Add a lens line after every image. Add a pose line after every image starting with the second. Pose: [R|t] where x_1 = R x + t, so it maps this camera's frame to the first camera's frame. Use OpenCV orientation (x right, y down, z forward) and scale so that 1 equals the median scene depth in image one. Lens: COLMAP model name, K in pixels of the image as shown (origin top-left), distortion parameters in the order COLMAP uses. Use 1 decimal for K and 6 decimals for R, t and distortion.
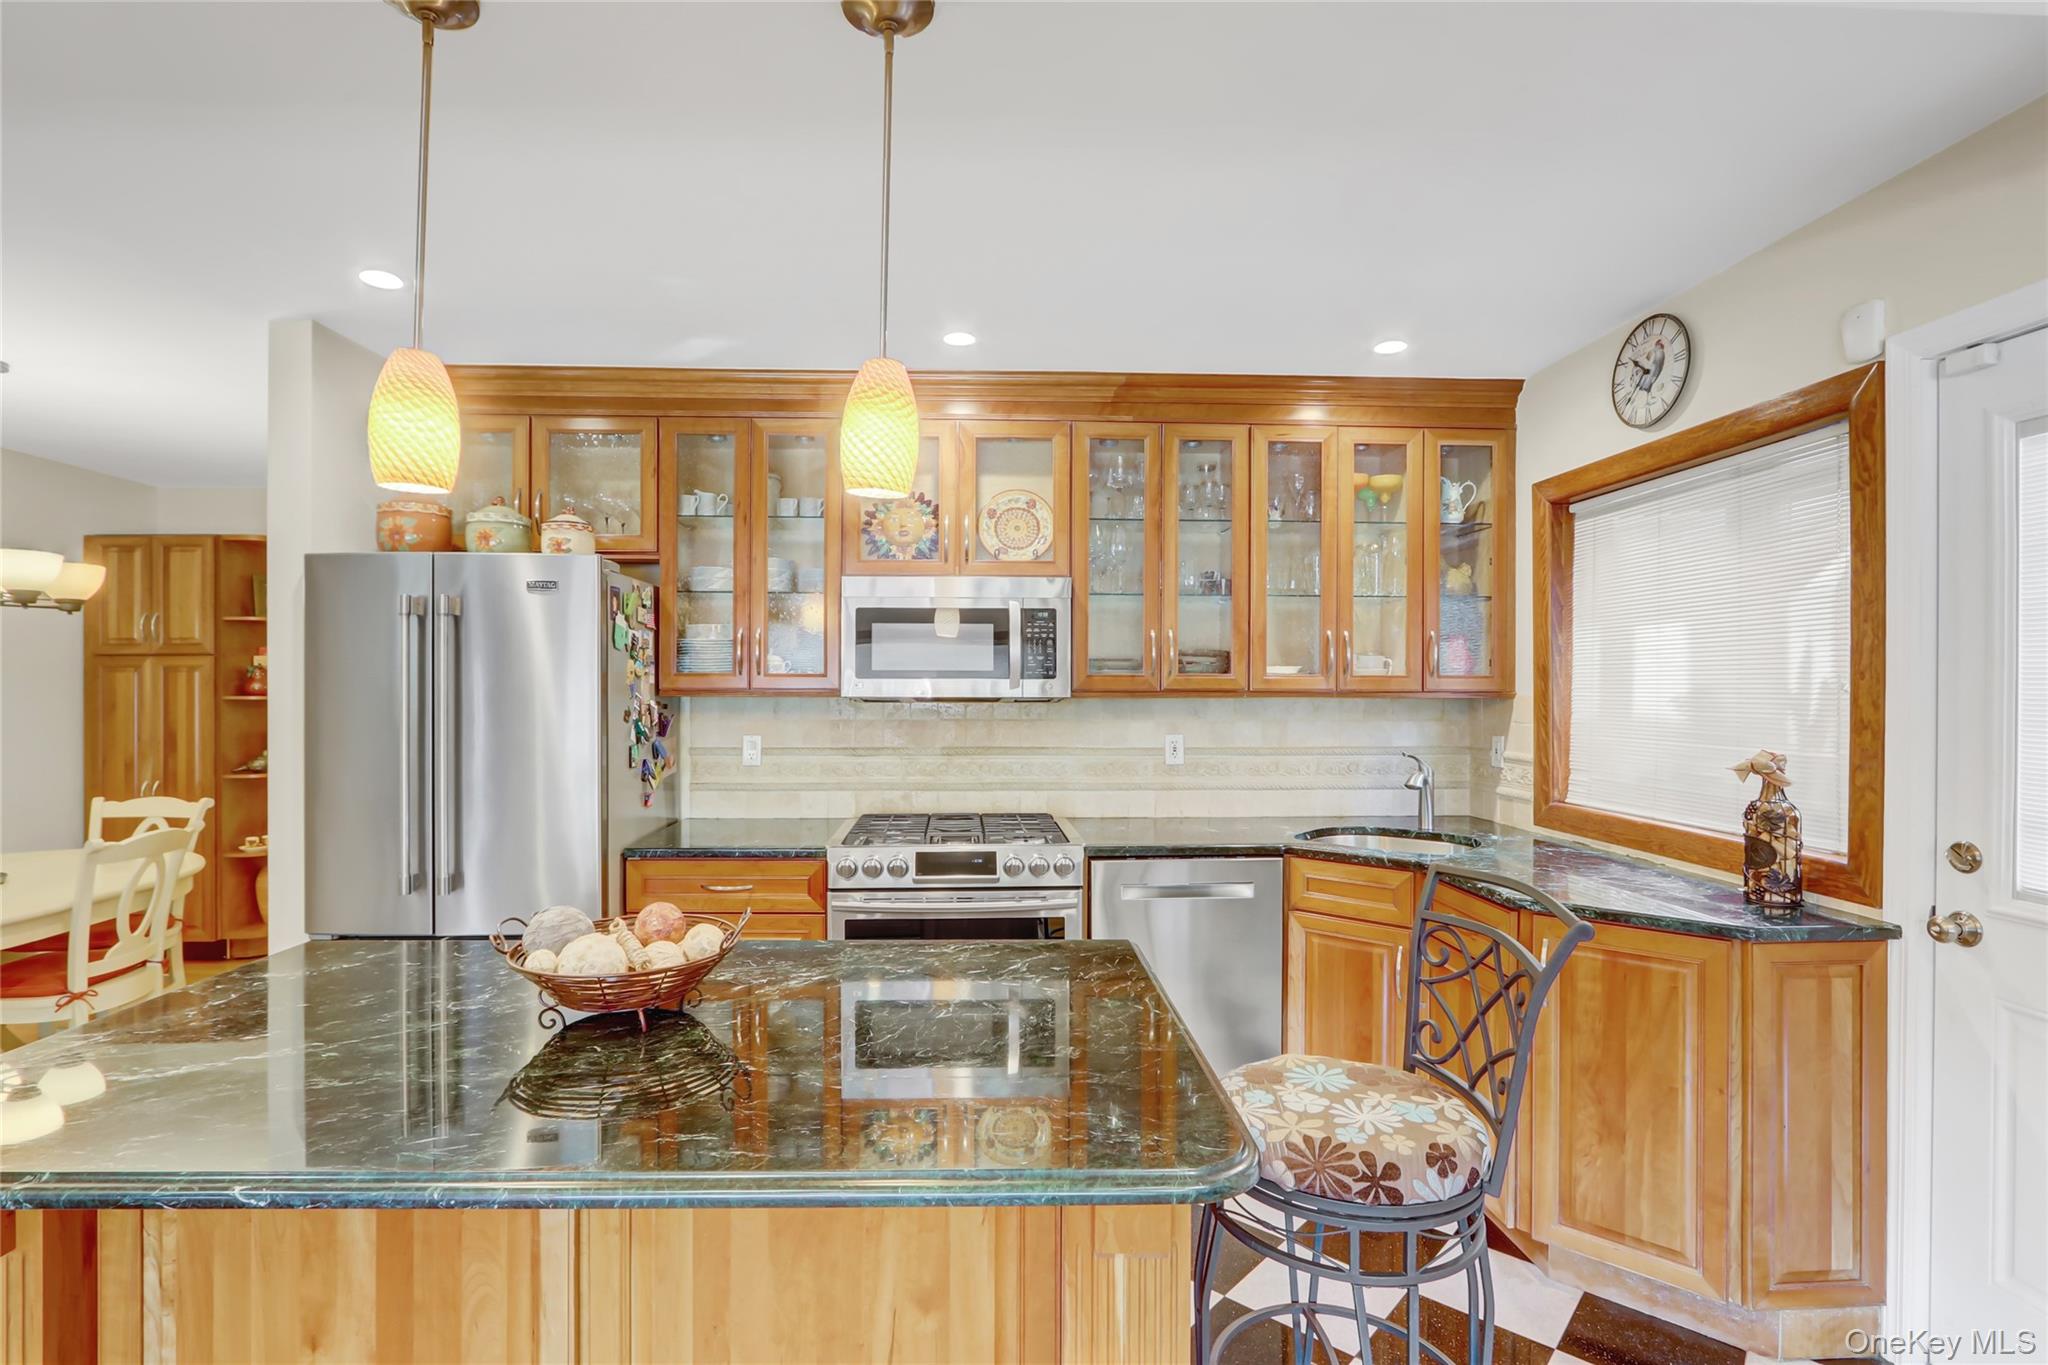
lens RADIAL K [[973.5, 0, 1016.4], [0, 973.5, 693.2], [0, 0, 1]] dist [-0.002448, -0.000461]
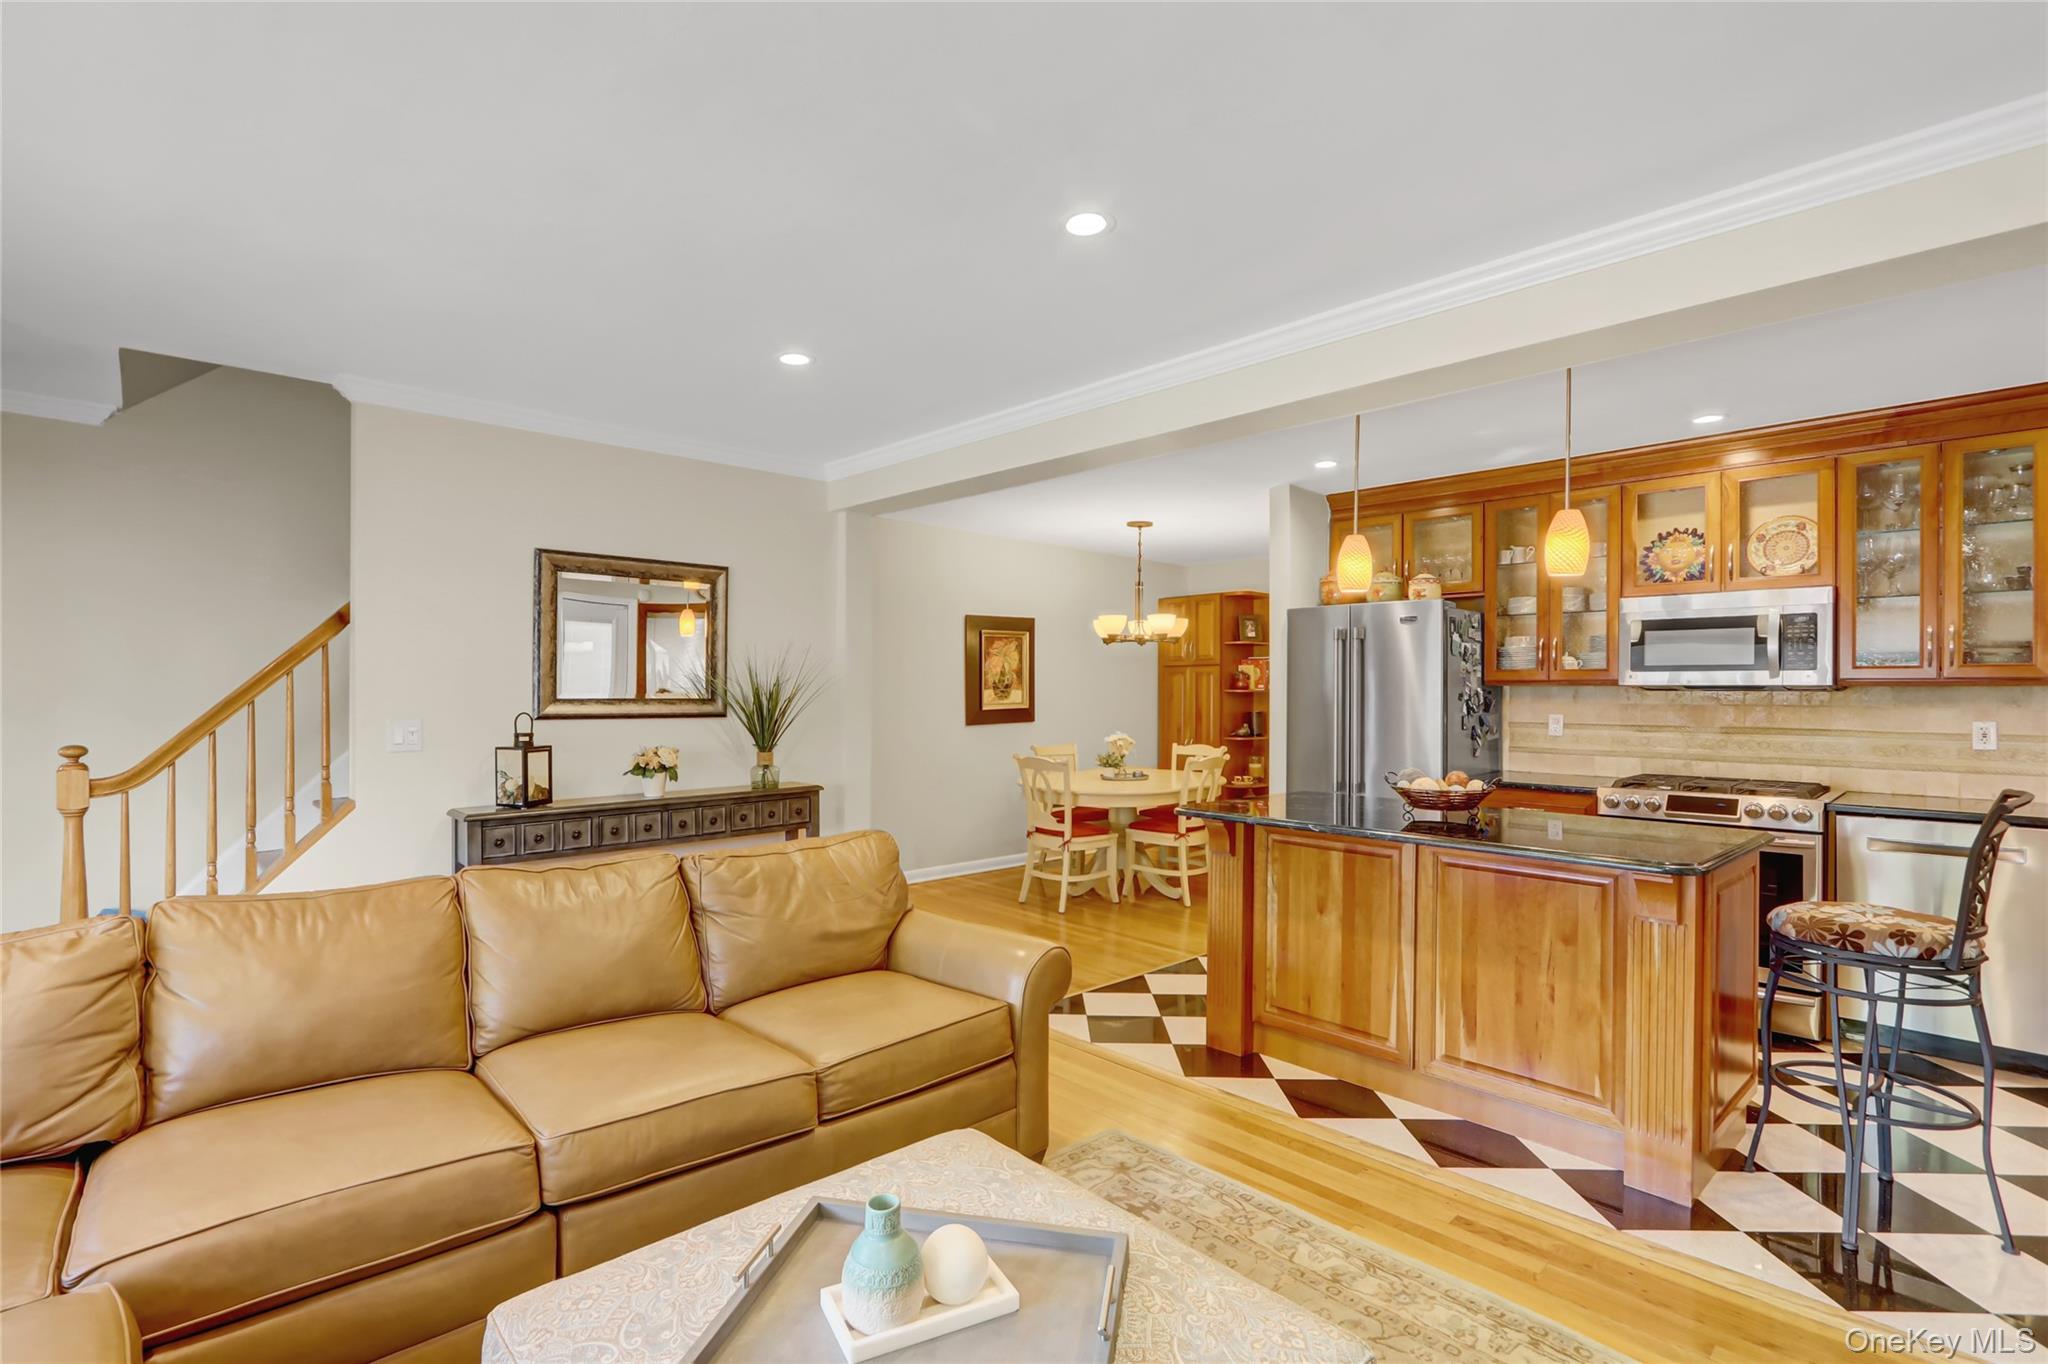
lens RADIAL K [[967.7, 0, 972.9], [0, 967.7, 682.8], [0, 0, 1]] dist [-0.022443, -0.000365]
pose [[0.631040, -0.005336, -0.775732, 0.291248], [-0.008748, 0.999864, -0.013994, 0.026730], [0.775701, 0.015617, 0.630907, -0.563122]]
